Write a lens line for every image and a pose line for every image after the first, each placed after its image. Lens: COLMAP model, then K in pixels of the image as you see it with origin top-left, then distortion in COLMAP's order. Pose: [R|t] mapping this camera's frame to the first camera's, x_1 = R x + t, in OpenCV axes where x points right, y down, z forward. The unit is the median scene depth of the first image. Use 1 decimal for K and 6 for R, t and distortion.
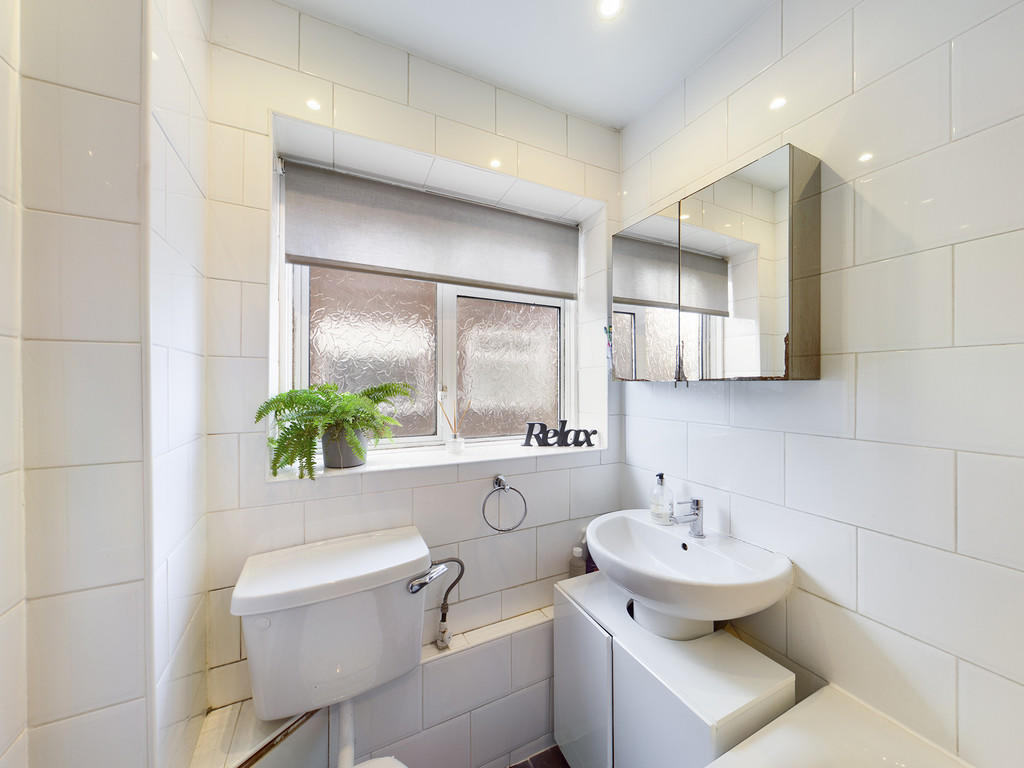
lens RADIAL K [[365.4, 0, 512.0], [0, 365.4, 384.0], [0, 0, 1]] dist [-0.007319, -0.000011]
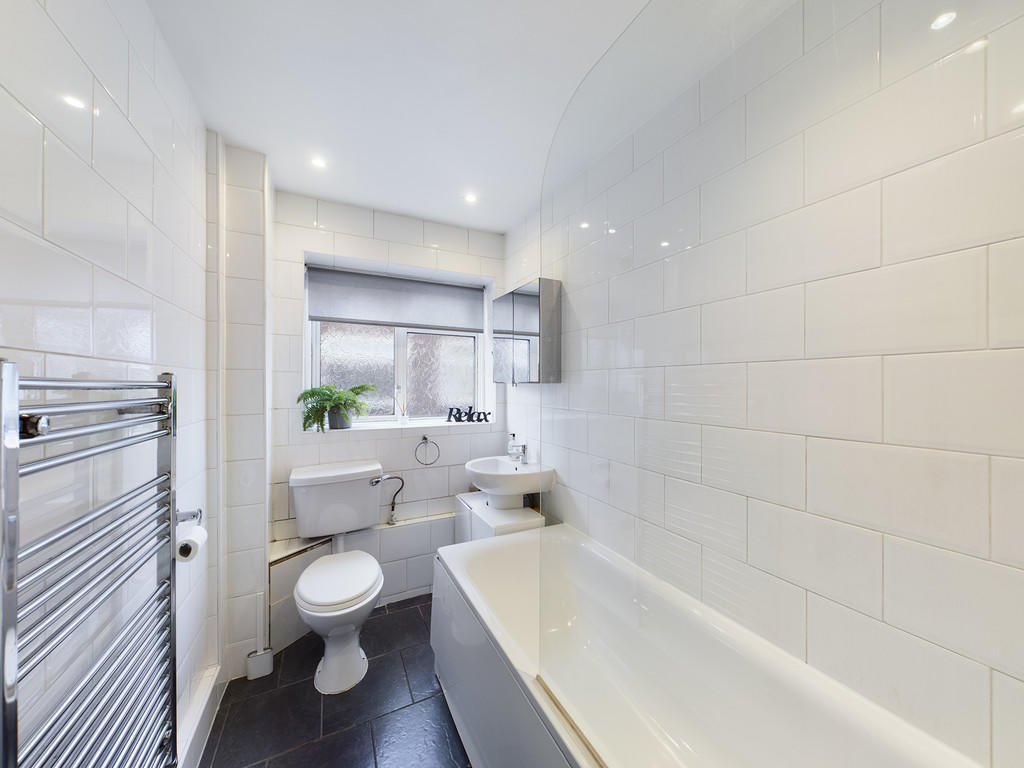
lens RADIAL K [[371.0, 0, 514.4], [0, 371.0, 383.6], [0, 0, 1]] dist [-0.000018, -0.000095]
pose [[0.999935, -0.000249, 0.011403, 0.413215], [0.000270, 0.999998, -0.001857, -0.002985], [-0.011403, 0.001860, 0.999933, -0.911959]]
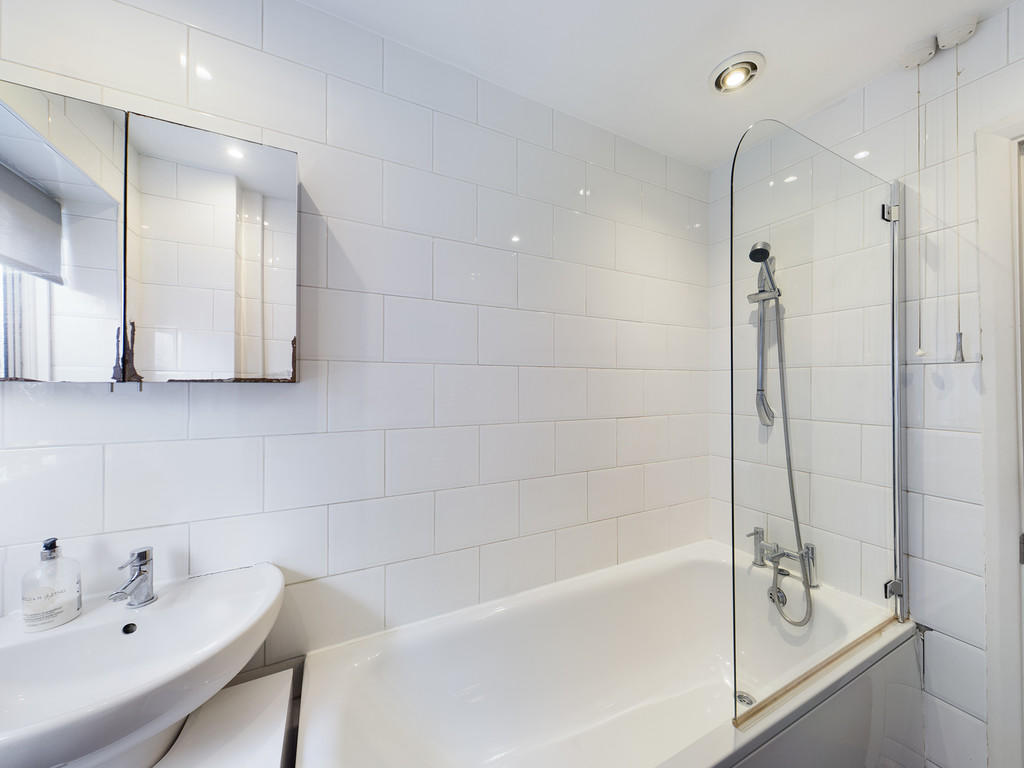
lens RADIAL K [[371.0, 0, 514.4], [0, 371.0, 383.6], [0, 0, 1]] dist [-0.000018, -0.000095]
pose [[-0.014913, 0.000388, 0.999889, -0.205744], [-0.004794, 0.999988, -0.000459, -0.007392], [-0.999877, -0.004800, -0.014911, 0.285506]]
